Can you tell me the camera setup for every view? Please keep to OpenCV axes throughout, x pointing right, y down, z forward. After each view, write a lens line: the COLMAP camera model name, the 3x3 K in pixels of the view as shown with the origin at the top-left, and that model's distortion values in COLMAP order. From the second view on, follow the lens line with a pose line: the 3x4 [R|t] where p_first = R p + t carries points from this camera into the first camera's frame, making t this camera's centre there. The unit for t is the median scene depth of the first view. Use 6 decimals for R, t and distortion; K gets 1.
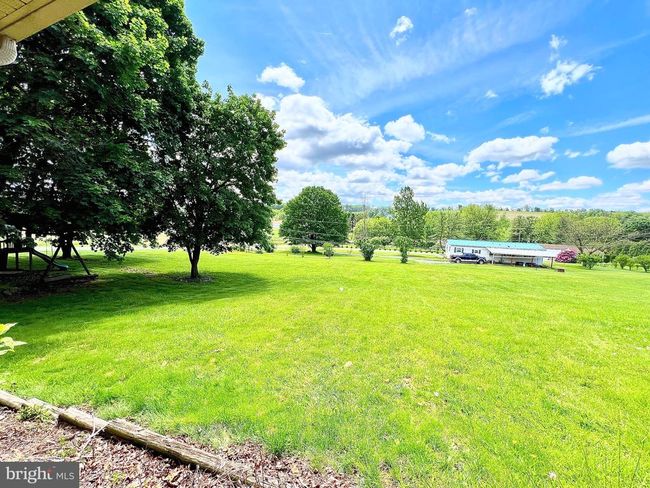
lens RADIAL K [[259.4, 0, 324.3], [0, 259.4, 242.3], [0, 0, 1]] dist [-0.001034, -0.000014]
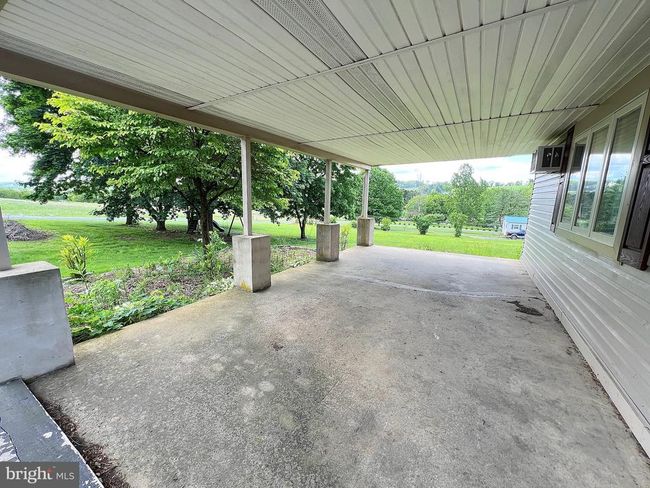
lens RADIAL K [[260.9, 0, 320.5], [0, 260.9, 247.2], [0, 0, 1]] dist [-0.001912, -0.000197]
pose [[0.981447, 0.032448, -0.188967, -0.038414], [-0.012232, 0.994164, 0.107180, 0.006392], [0.191342, -0.102880, 0.976117, -0.139929]]
